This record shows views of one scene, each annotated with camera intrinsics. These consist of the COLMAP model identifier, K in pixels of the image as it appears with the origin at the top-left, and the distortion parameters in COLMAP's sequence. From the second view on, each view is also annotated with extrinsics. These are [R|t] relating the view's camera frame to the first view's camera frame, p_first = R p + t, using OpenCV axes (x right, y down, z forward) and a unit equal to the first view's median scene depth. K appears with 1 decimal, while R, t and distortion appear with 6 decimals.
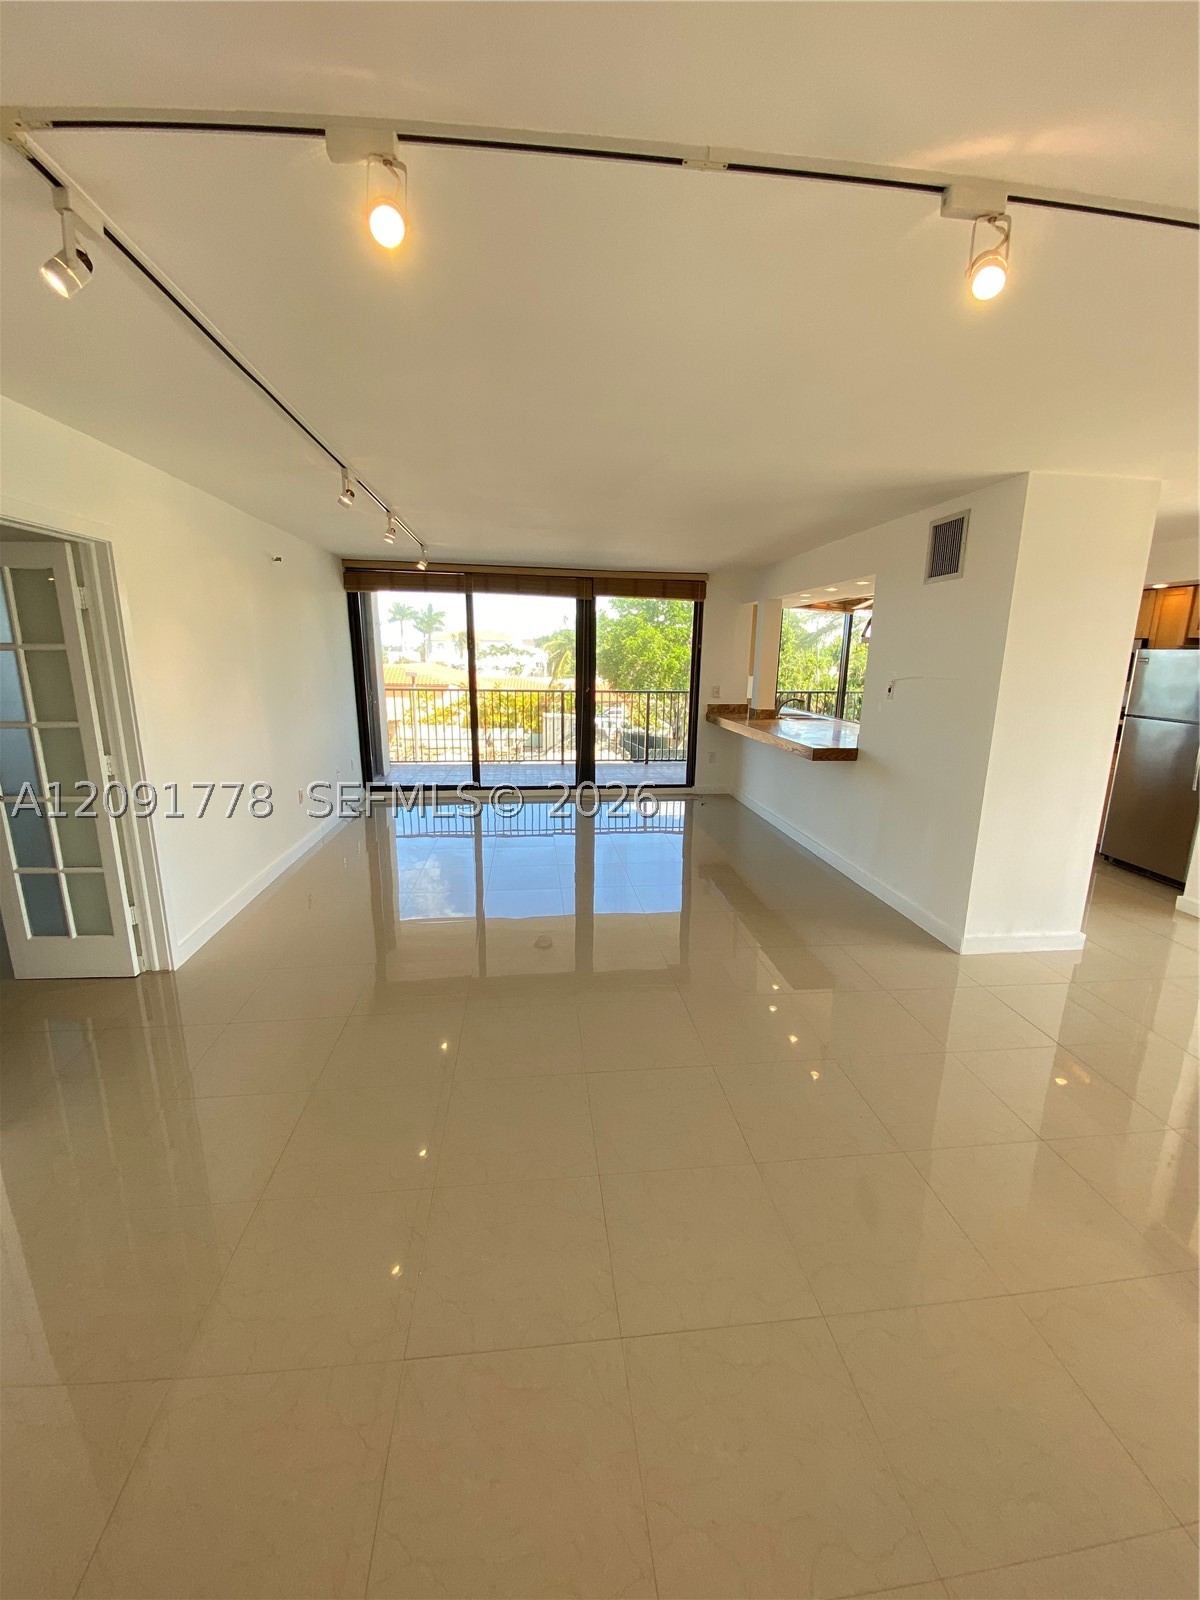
lens RADIAL K [[648.6, 0, 604.2], [0, 648.6, 803.1], [0, 0, 1]] dist [0.020185, -0.020092]
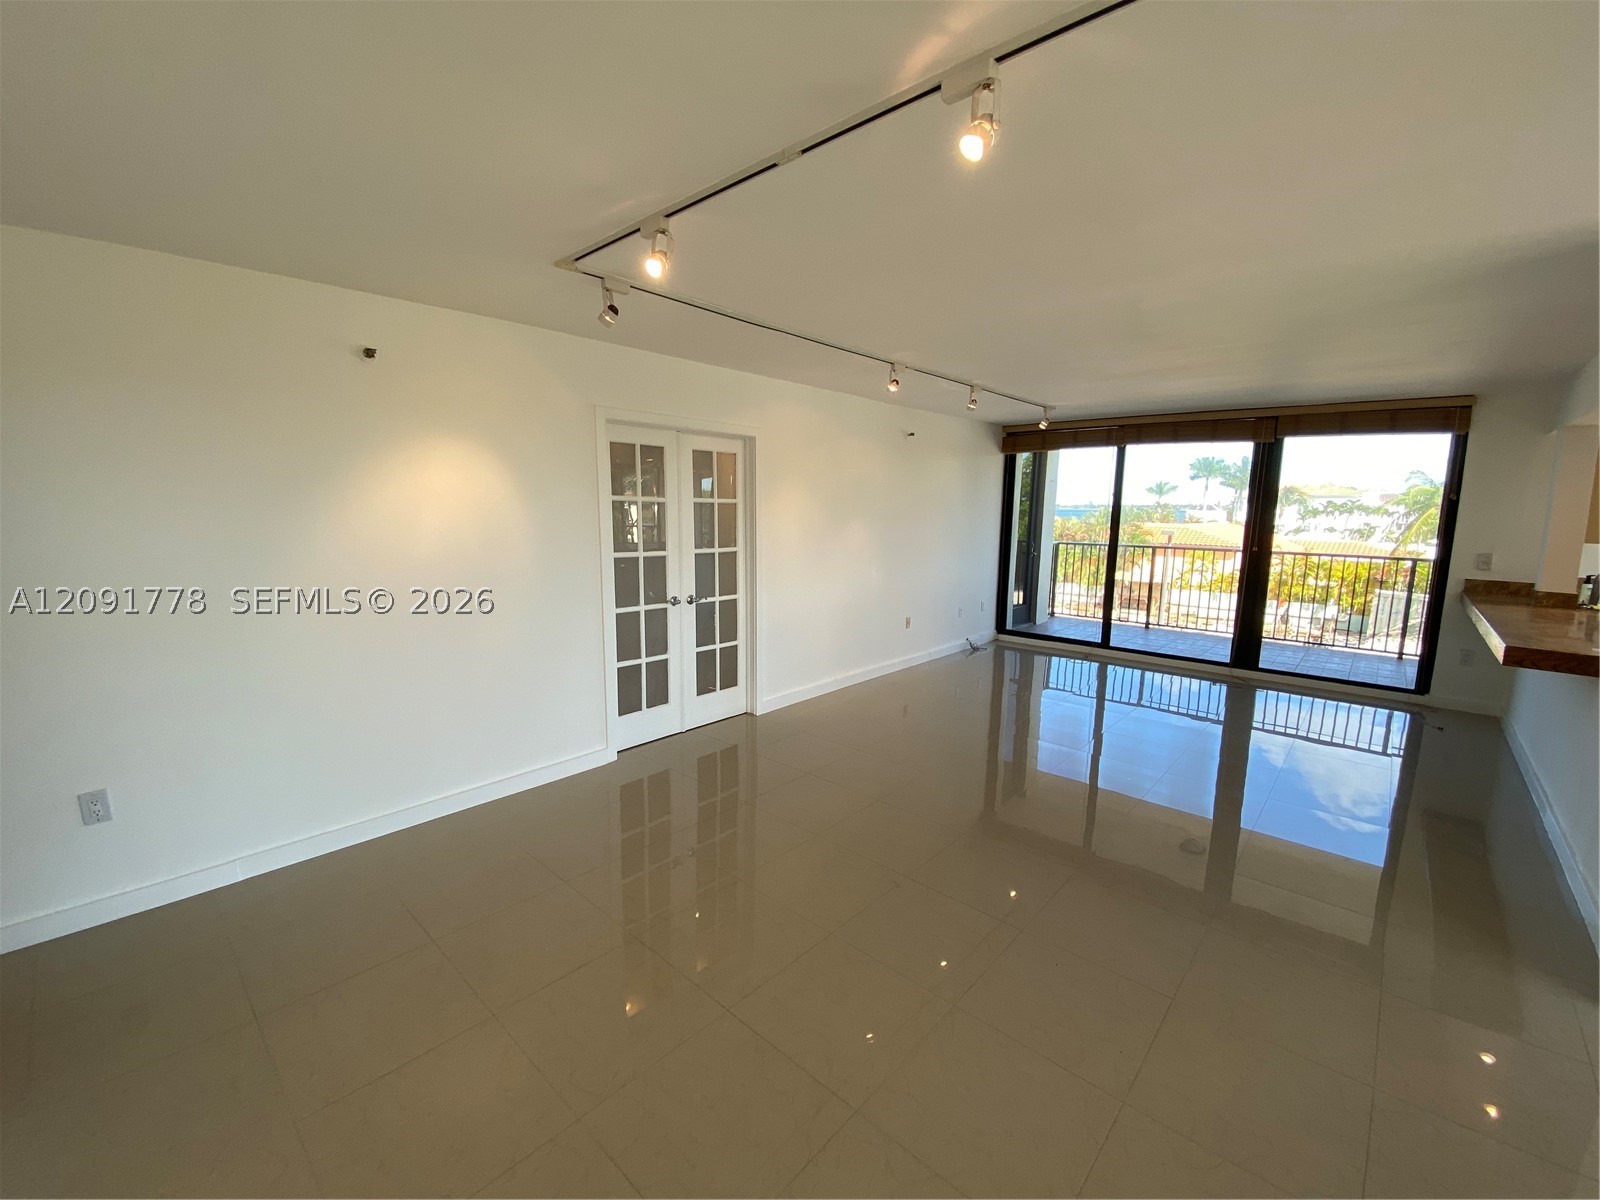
lens RADIAL K [[648.6, 0, 800.7], [0, 648.6, 606.2], [0, 0, 1]] dist [0.020185, -0.020092]
pose [[0.651397, 0.106870, -0.751173, 0.200688], [-0.169610, 0.985487, -0.006875, -0.000843], [0.739537, 0.131885, 0.660070, 0.033773]]
